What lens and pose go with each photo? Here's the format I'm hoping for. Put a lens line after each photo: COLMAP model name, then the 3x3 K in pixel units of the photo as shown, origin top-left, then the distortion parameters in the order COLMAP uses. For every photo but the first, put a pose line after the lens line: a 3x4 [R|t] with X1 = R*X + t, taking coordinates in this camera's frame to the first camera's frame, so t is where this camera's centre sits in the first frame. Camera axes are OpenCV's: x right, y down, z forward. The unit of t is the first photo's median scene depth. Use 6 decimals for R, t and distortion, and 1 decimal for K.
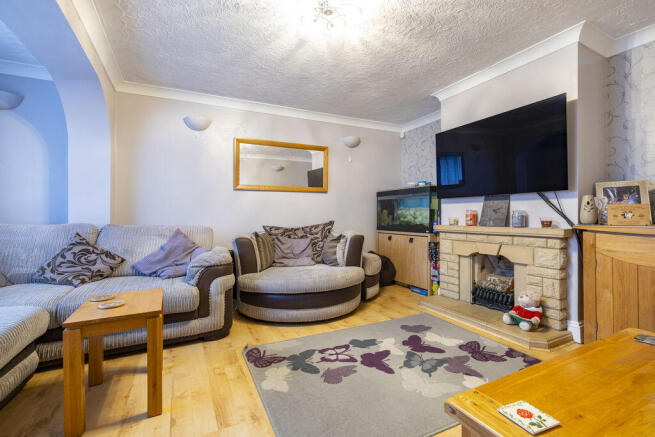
lens RADIAL K [[301.4, 0, 327.5], [0, 301.4, 218.5], [0, 0, 1]] dist [-0.000080, 0.000168]
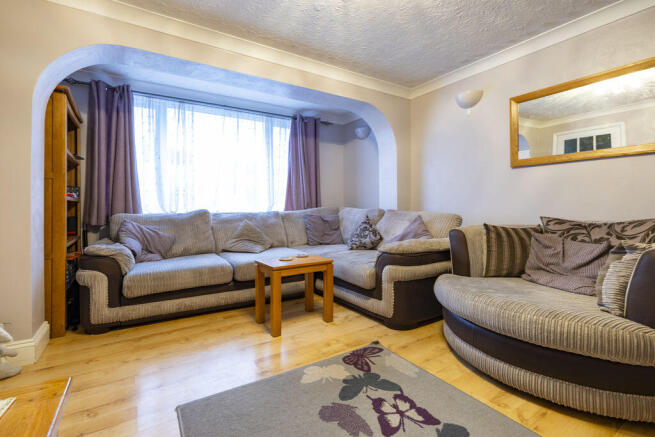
lens RADIAL K [[303.0, 0, 324.9], [0, 303.0, 198.1], [0, 0, 1]] dist [0.001701, 0.000667]
pose [[0.107092, -0.014692, -0.994141, 0.667214], [-0.000217, 0.999890, -0.014801, -0.011392], [0.994249, 0.001801, 0.107077, 0.744517]]
